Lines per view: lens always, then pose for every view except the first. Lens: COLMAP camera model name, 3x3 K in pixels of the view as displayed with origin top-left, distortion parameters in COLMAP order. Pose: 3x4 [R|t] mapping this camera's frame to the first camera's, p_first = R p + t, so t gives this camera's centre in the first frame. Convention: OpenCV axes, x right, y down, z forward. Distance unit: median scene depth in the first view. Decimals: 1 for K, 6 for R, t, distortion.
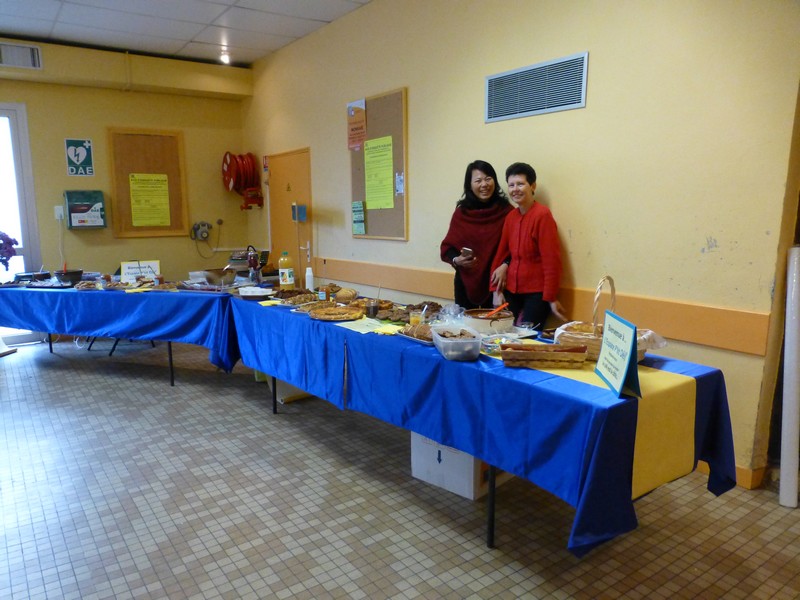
lens RADIAL K [[574.6, 0, 408.0], [0, 574.6, 293.3], [0, 0, 1]] dist [-0.058830, 0.024013]
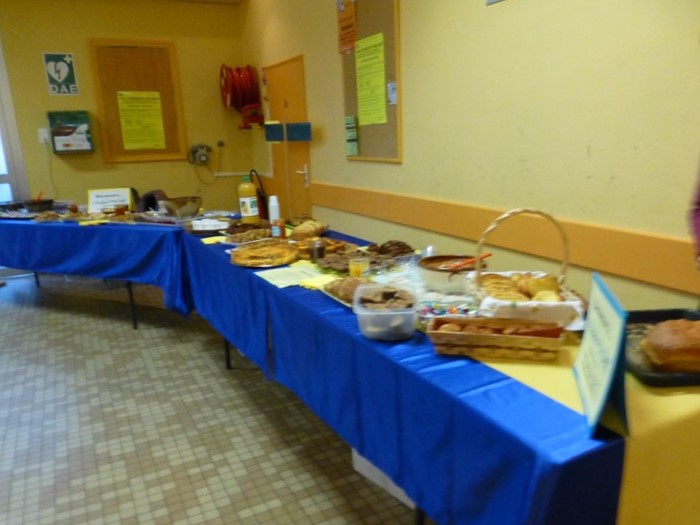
lens RADIAL K [[569.7, 0, 394.5], [0, 569.7, 285.2], [0, 0, 1]] dist [-0.046275, 0.024081]
pose [[0.992932, 0.016241, -0.117565, 0.086497], [-0.002084, 0.992826, 0.119553, -0.012652], [0.118663, -0.118463, 0.985843, 0.157623]]
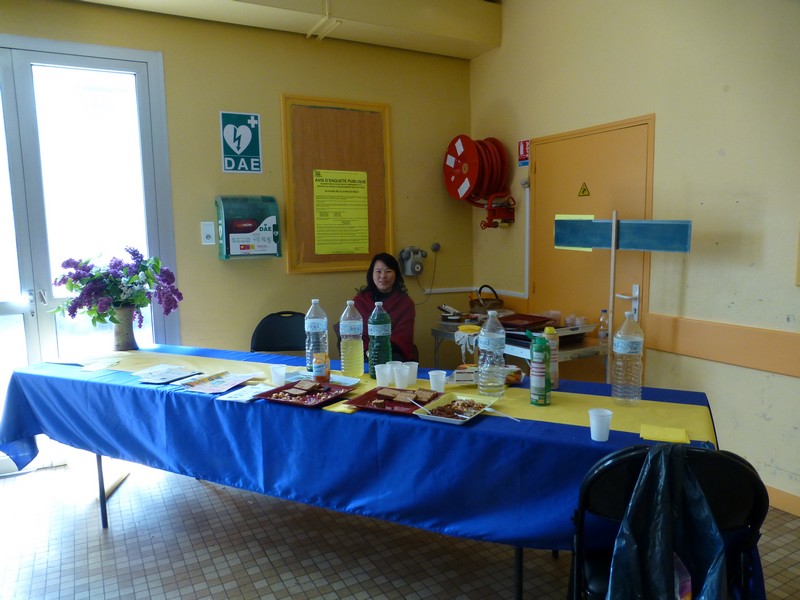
lens RADIAL K [[574.6, 0, 402.4], [0, 574.6, 300.4], [0, 0, 1]] dist [-0.058830, 0.024013]
pose [[0.989981, 0.012540, -0.140643, -0.403529], [-0.015682, 0.999651, -0.021251, -0.074743], [0.140327, 0.023244, 0.989832, 0.523608]]
